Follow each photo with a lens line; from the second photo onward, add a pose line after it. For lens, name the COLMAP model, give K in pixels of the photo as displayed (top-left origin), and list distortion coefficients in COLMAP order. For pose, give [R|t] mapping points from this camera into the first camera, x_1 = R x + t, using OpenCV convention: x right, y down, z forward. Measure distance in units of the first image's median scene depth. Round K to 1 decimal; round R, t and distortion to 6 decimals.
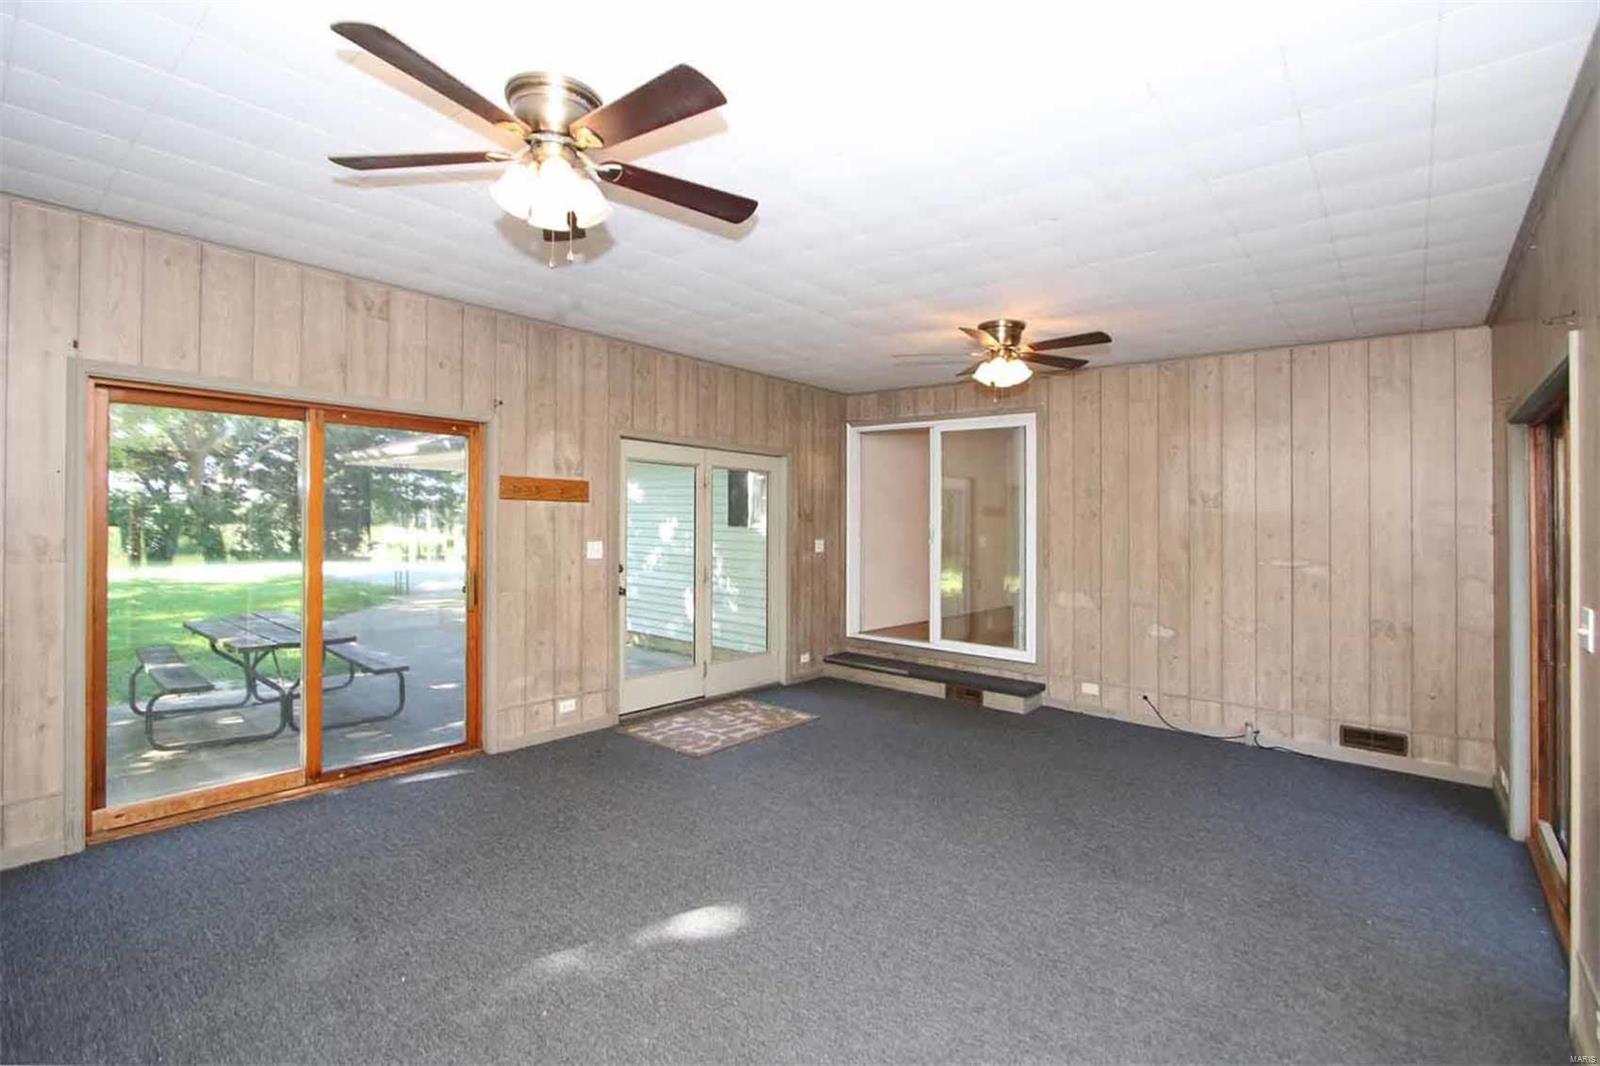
lens RADIAL K [[731.6, 0, 787.0], [0, 731.6, 527.2], [0, 0, 1]] dist [-0.009494, -0.000452]
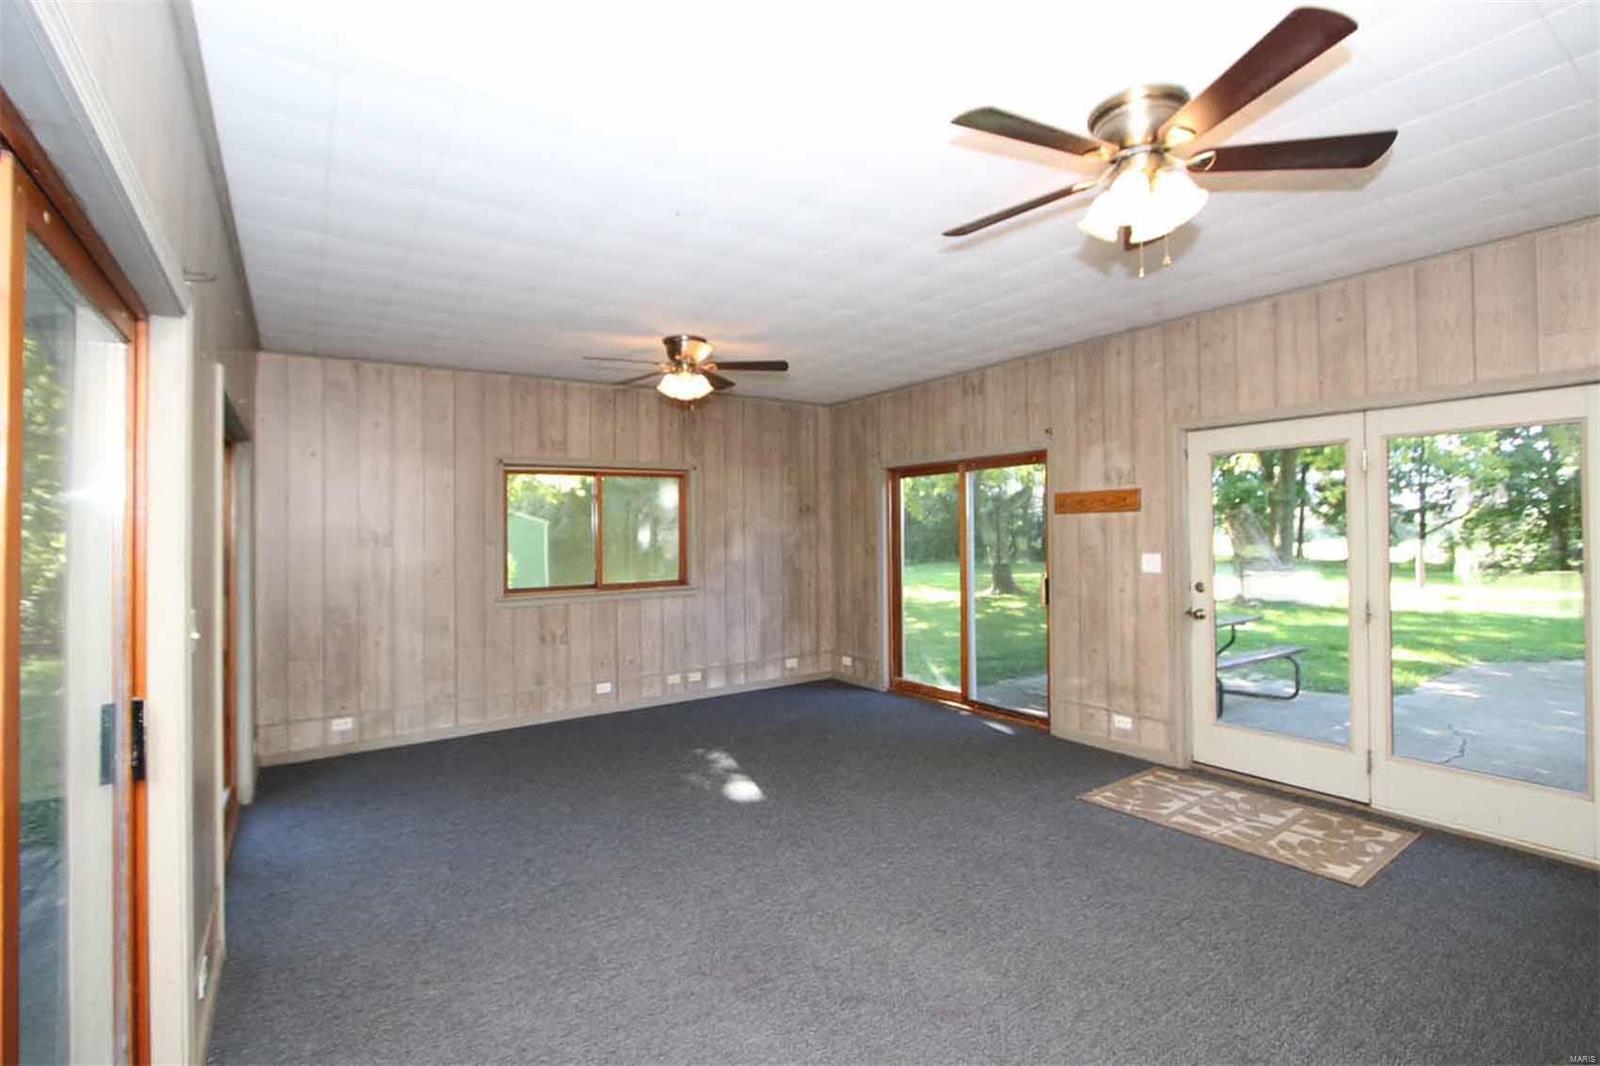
lens RADIAL K [[742.0, 0, 801.1], [0, 742.0, 541.8], [0, 0, 1]] dist [-0.013556, -0.000370]
pose [[-0.260050, -0.008316, -0.965559, 0.764403], [-0.004146, 0.999963, -0.007495, 0.014295], [0.965586, 0.002054, -0.260075, 0.846818]]
